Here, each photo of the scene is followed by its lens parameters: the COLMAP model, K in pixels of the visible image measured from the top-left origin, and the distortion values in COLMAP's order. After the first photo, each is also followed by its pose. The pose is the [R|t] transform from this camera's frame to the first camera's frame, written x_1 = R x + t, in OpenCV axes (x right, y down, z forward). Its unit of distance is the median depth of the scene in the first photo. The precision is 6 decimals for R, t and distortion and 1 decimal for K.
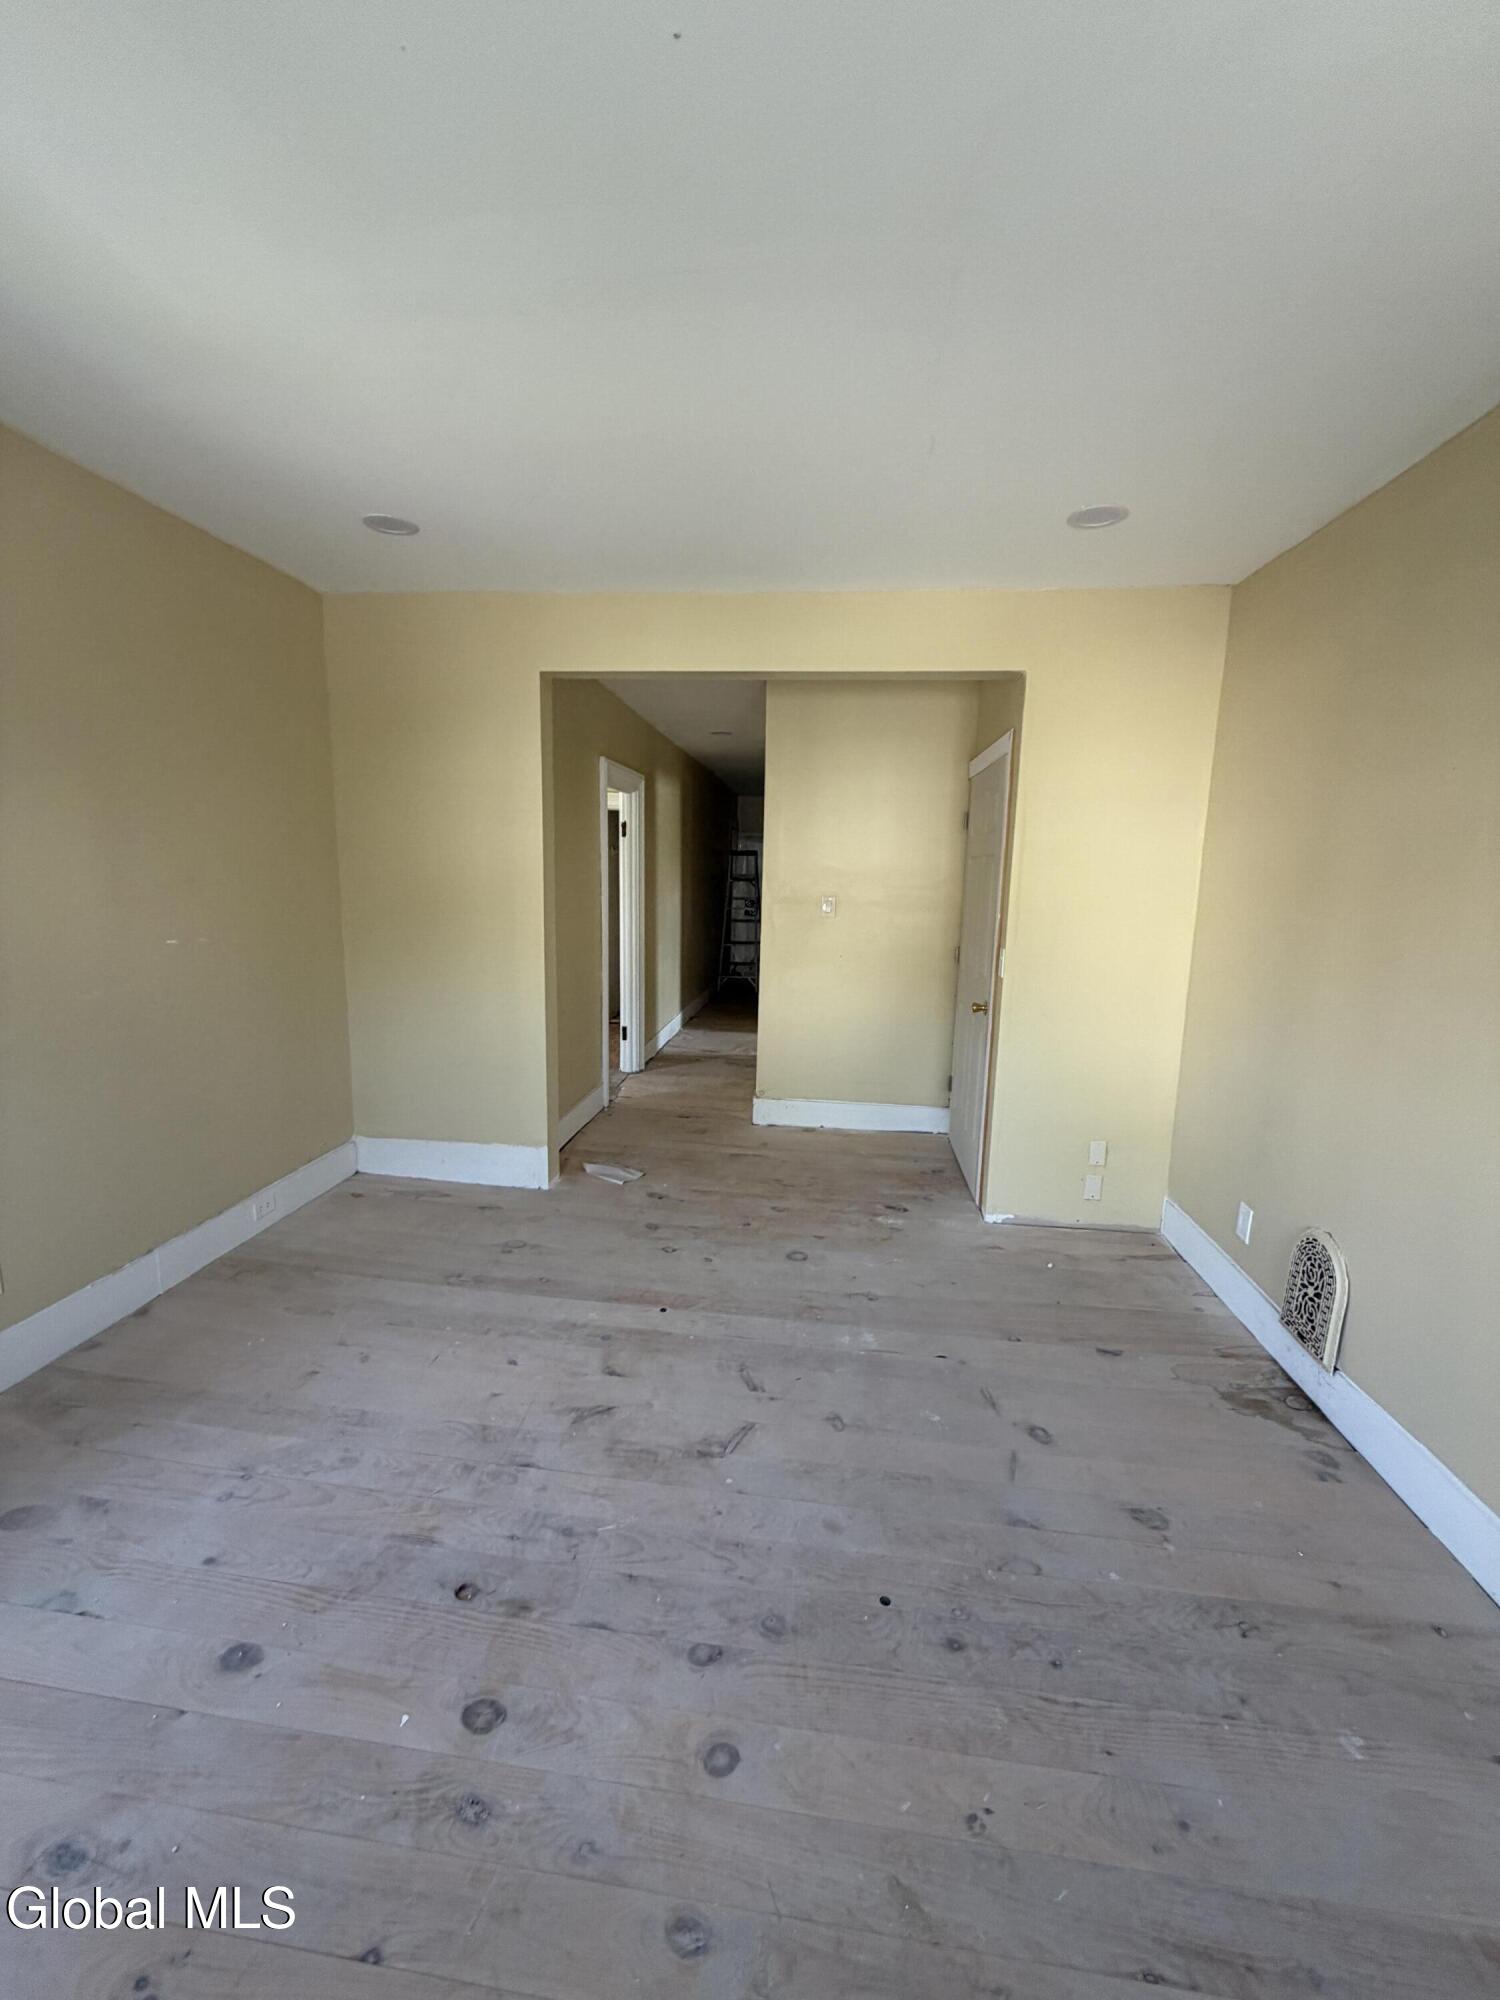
lens RADIAL K [[794.6, 0, 747.9], [0, 794.6, 1000.9], [0, 0, 1]] dist [0.003415, 0.000070]
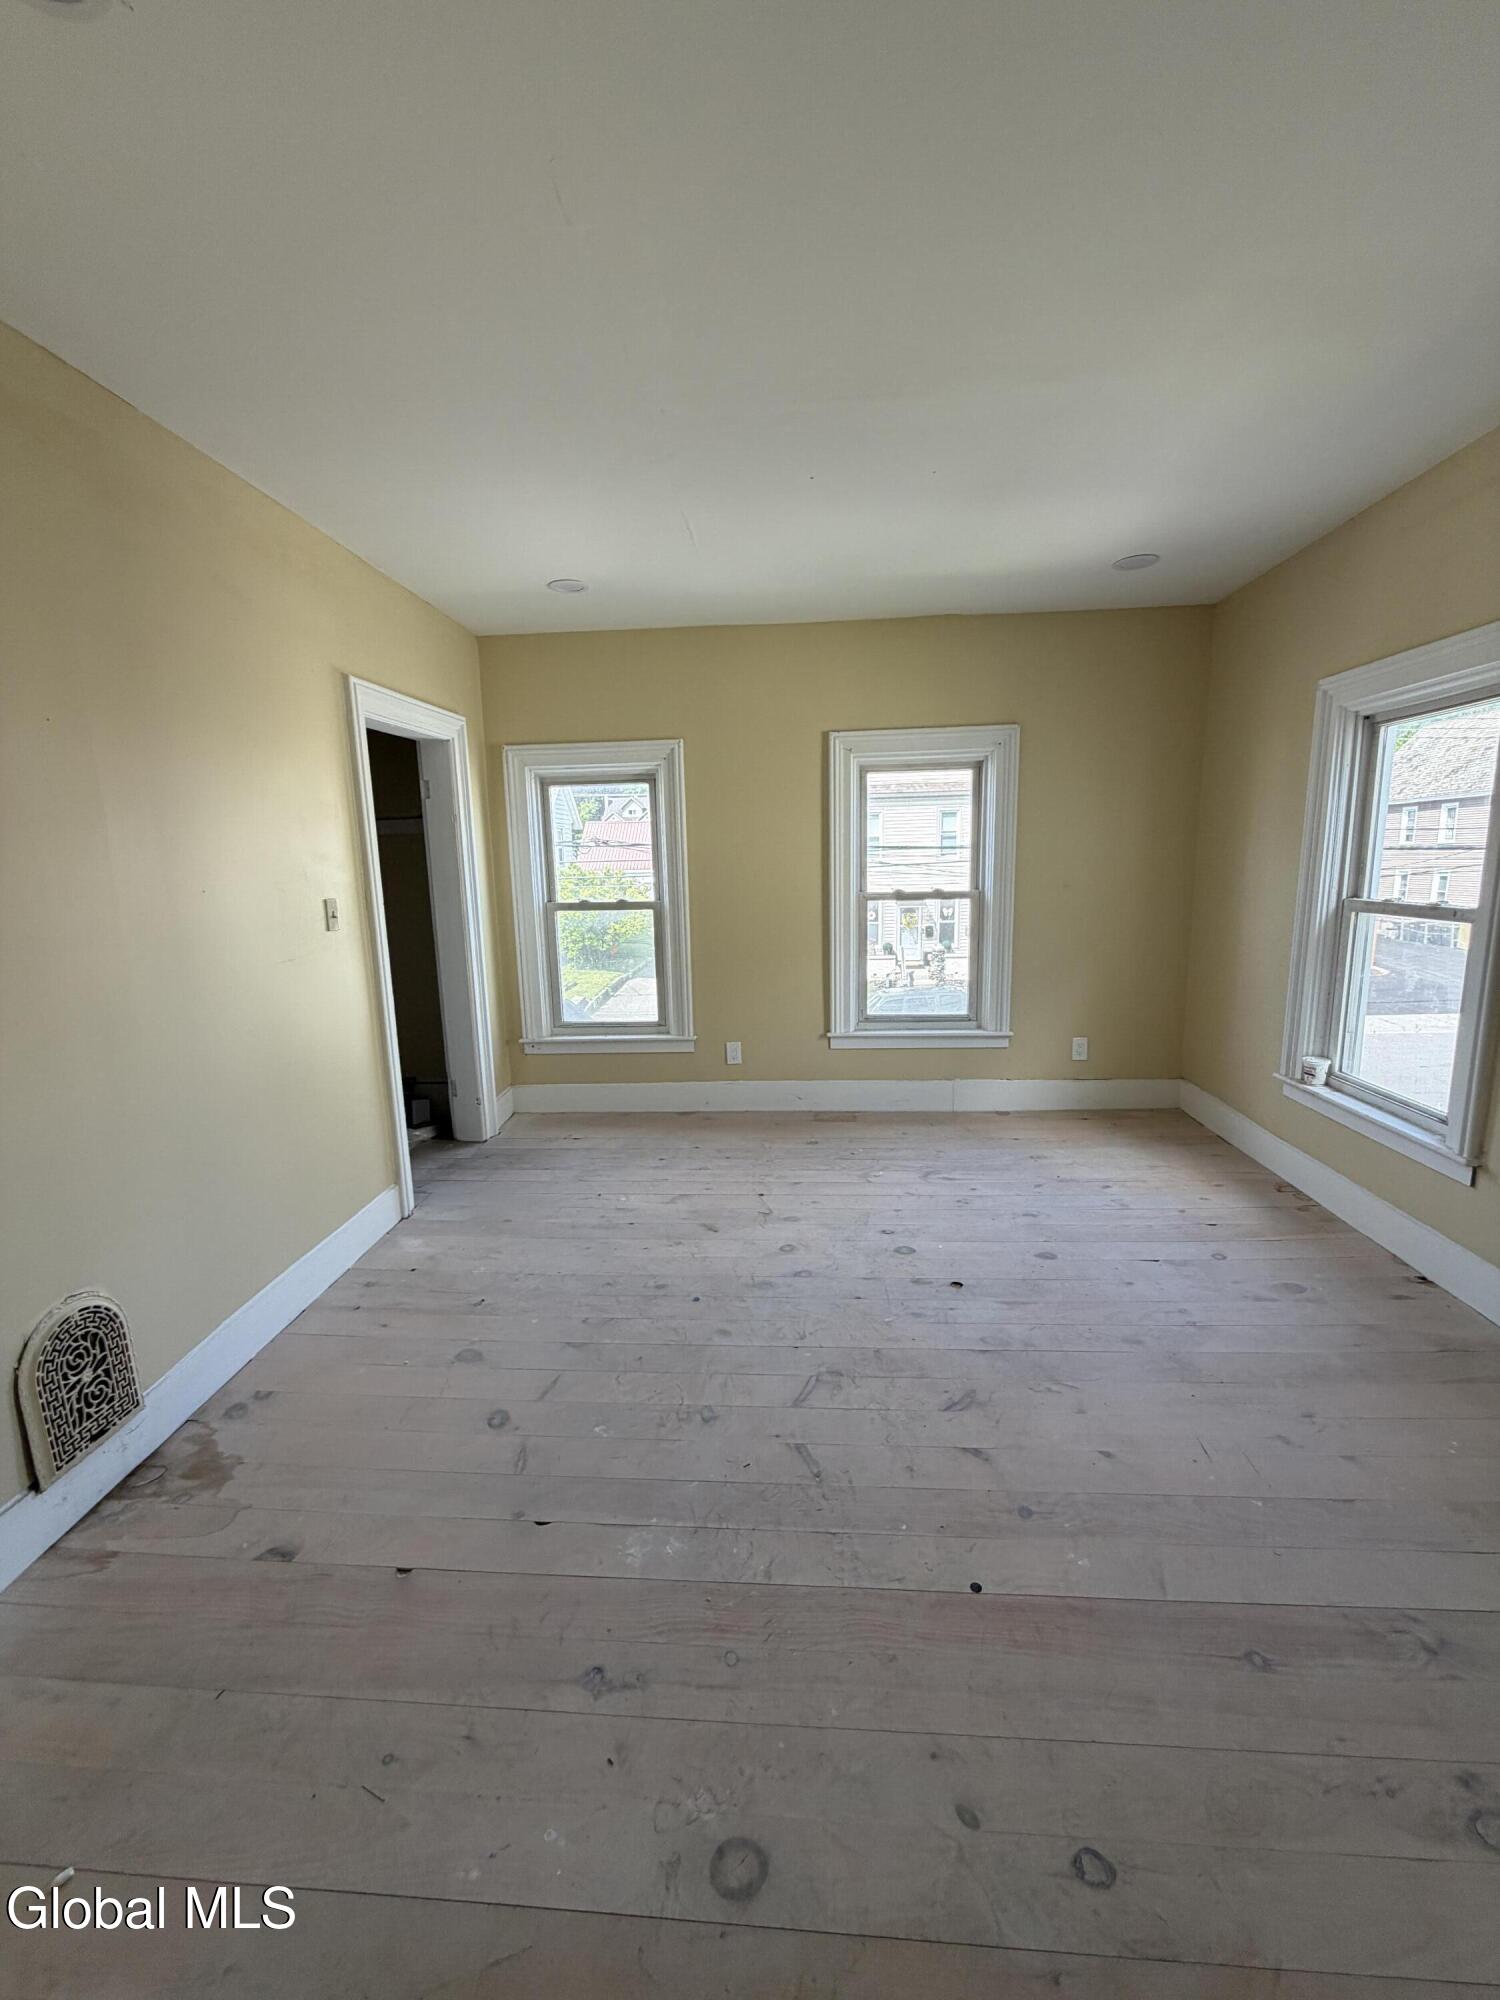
lens RADIAL K [[794.6, 0, 747.8], [0, 794.6, 993.1], [0, 0, 1]] dist [0.003415, 0.000070]
pose [[-0.998911, 0.008414, -0.045897, 0.102638], [-0.007454, 0.942206, 0.334952, -0.264742], [0.046063, 0.334929, -0.941117, 1.720930]]
